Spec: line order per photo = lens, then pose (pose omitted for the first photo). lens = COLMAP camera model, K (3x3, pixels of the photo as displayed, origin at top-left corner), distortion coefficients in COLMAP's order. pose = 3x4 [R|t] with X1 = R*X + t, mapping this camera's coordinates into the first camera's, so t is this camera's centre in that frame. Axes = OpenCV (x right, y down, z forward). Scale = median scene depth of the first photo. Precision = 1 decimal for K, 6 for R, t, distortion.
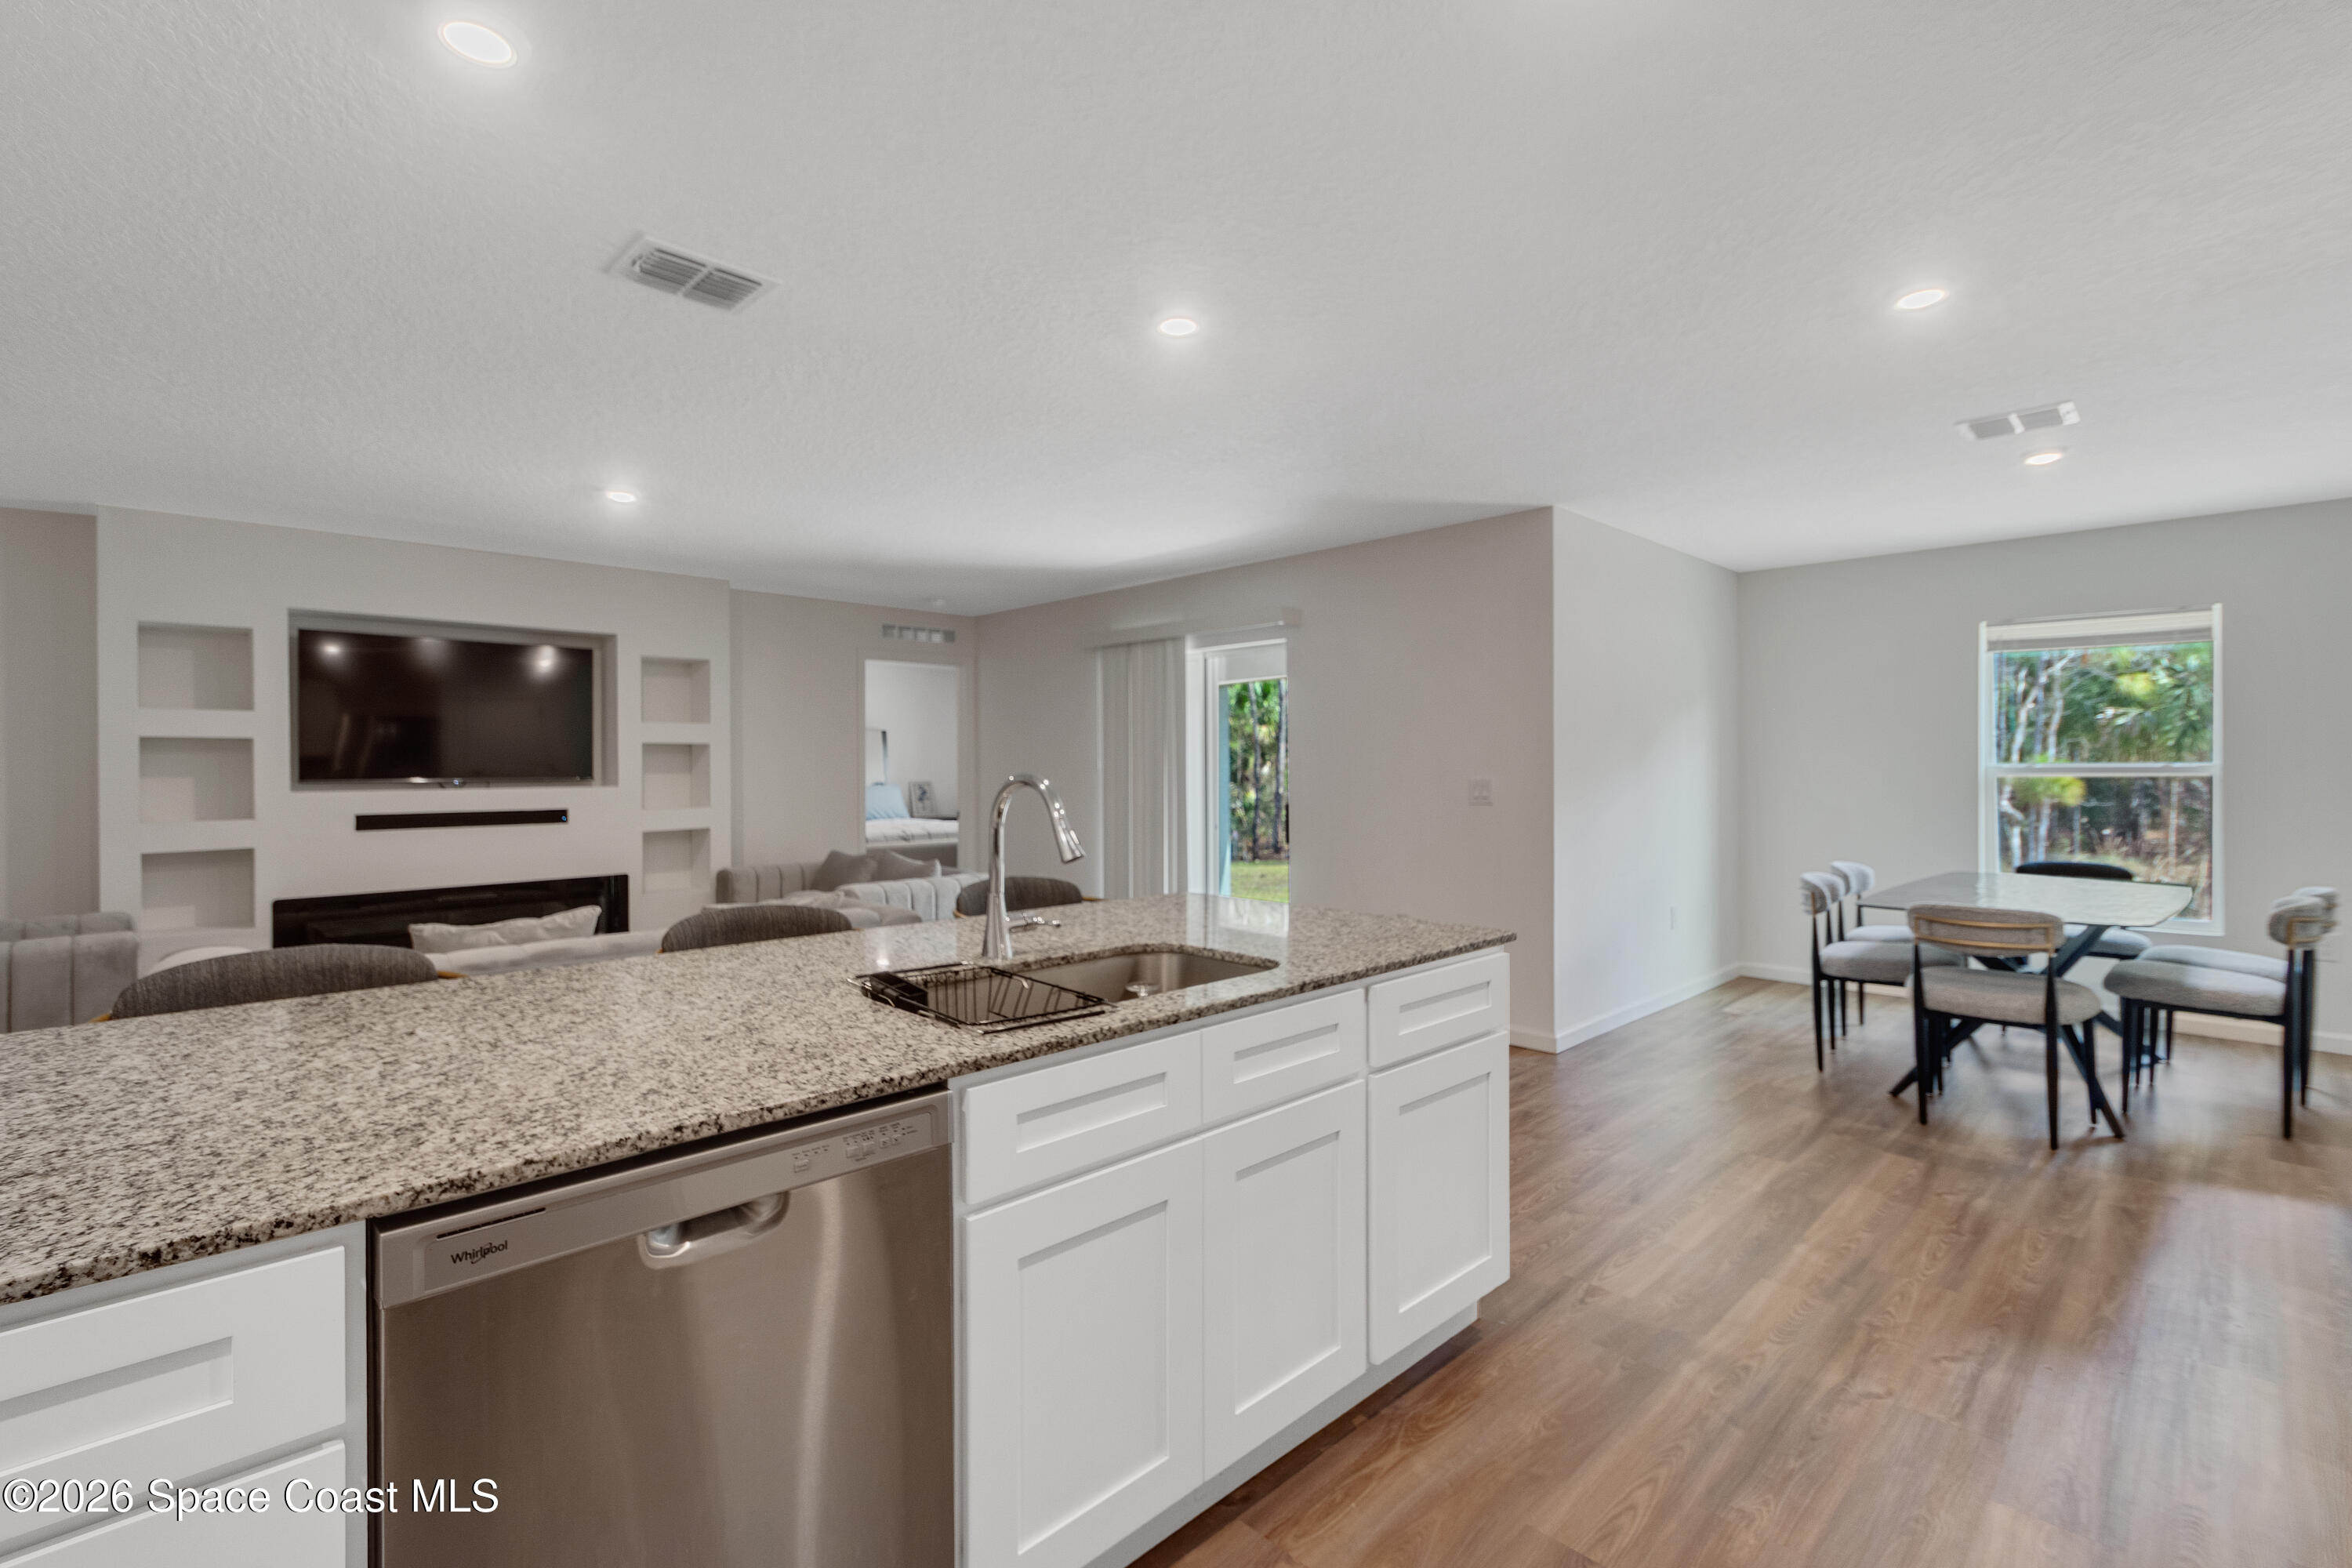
lens RADIAL K [[1061.2, 0, 1177.9], [0, 1061.2, 766.2], [0, 0, 1]] dist [0.000262, -0.000069]
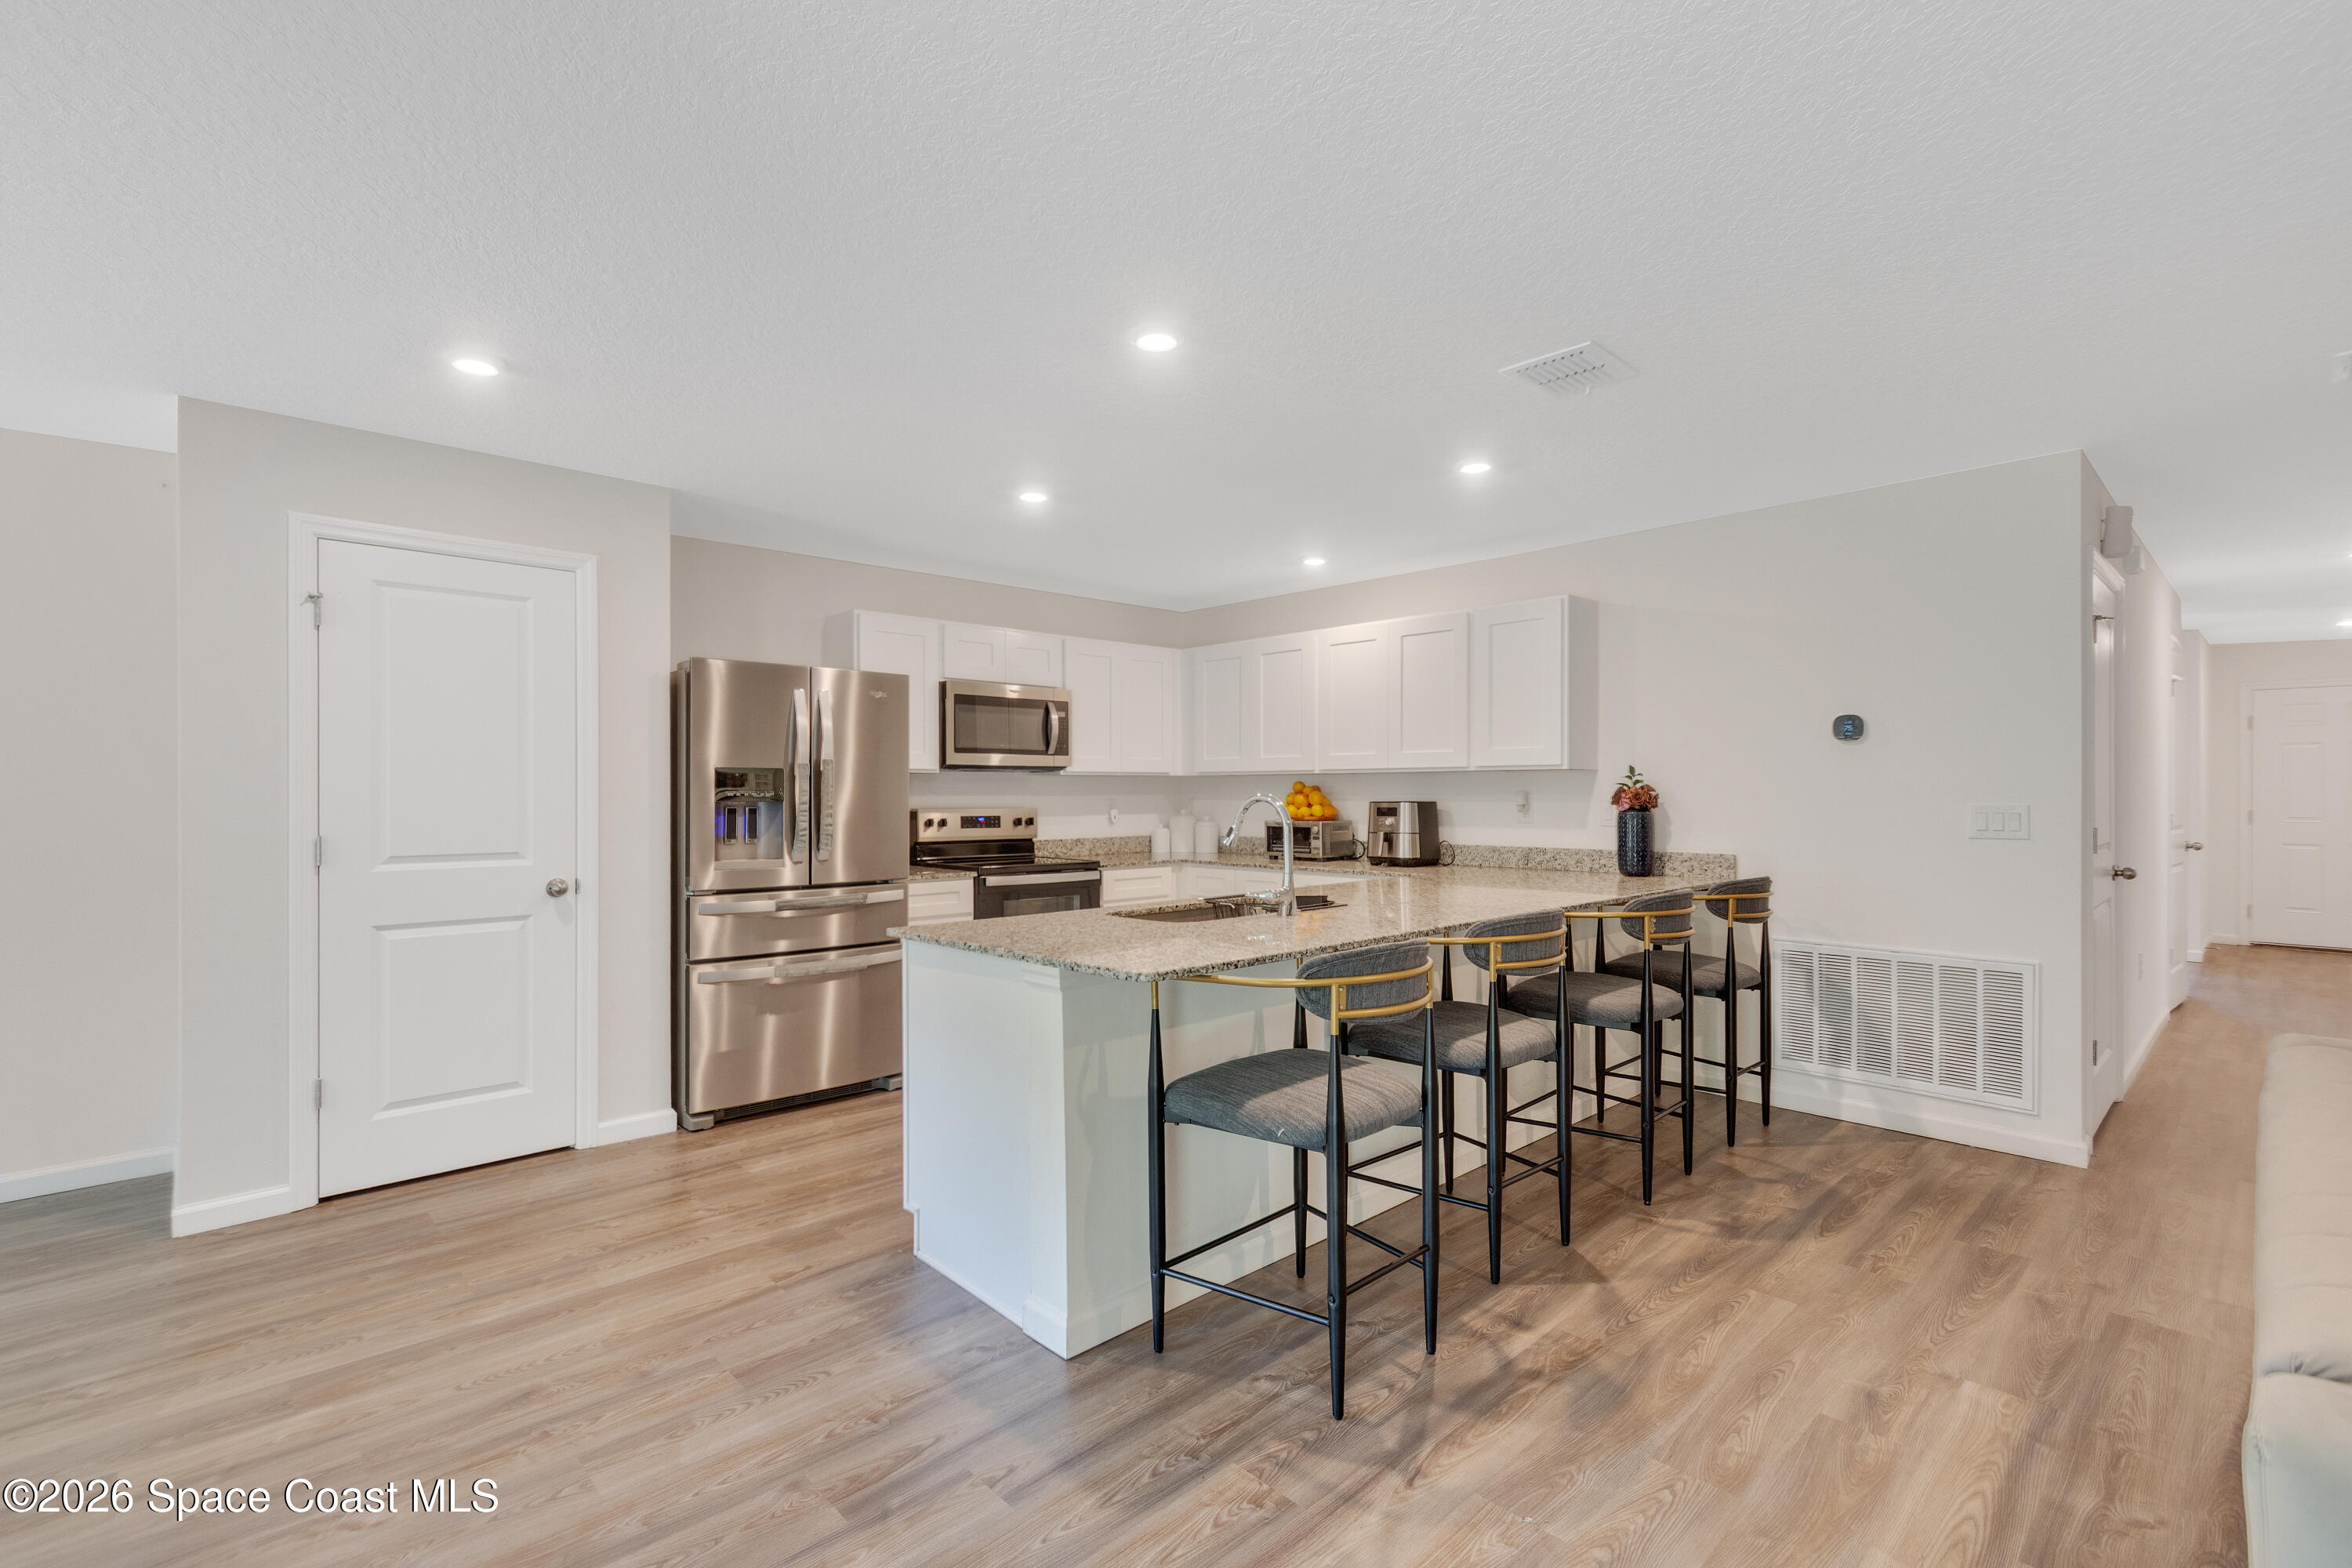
lens RADIAL K [[1032.9, 0, 1164.2], [0, 1032.9, 792.1], [0, 0, 1]] dist [-0.003343, -0.000611]
pose [[-0.999542, 0.008886, 0.028932, -0.018028], [0.008856, 0.999960, -0.001166, 0.002148], [-0.028941, -0.000909, -0.999581, 1.119479]]
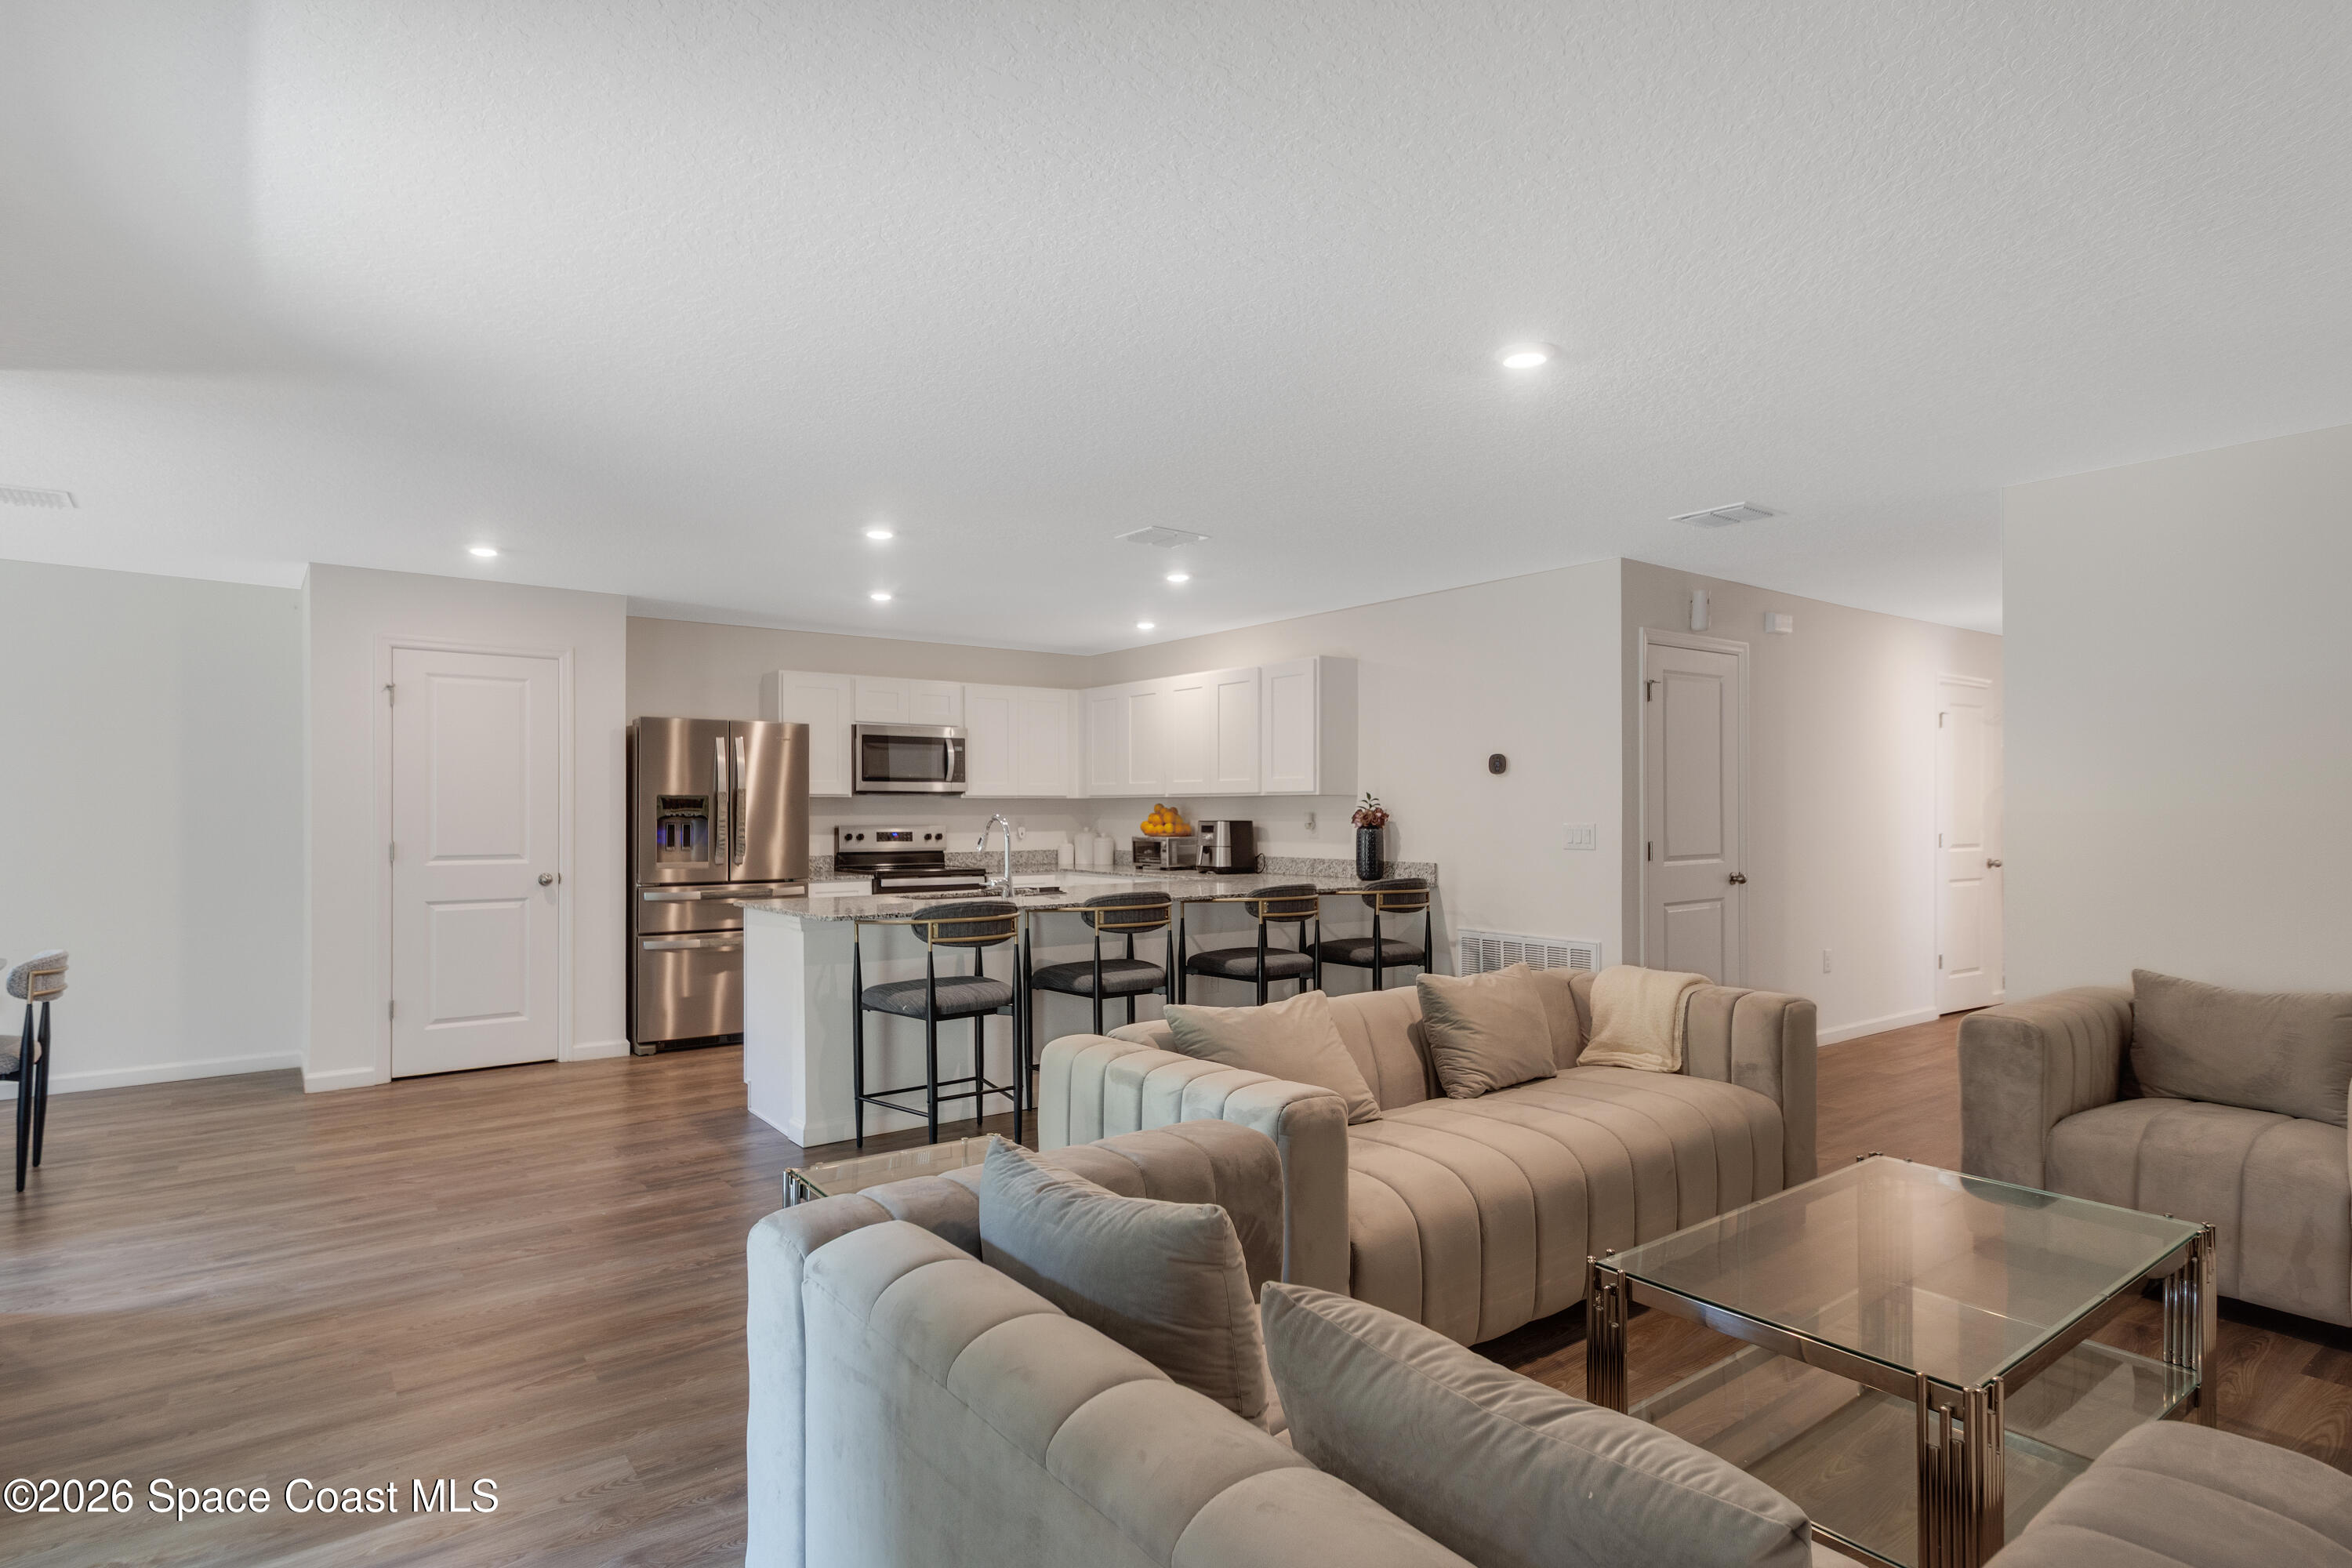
lens RADIAL K [[1192.4, 0, 1181.4], [0, 1192.4, 806.3], [0, 0, 1]] dist [0.001351, 0.000764]
pose [[-0.991946, 0.008424, 0.126384, -0.386185], [0.007975, 0.999960, -0.004053, 0.000427], [-0.126413, -0.003012, -0.991973, 1.553794]]
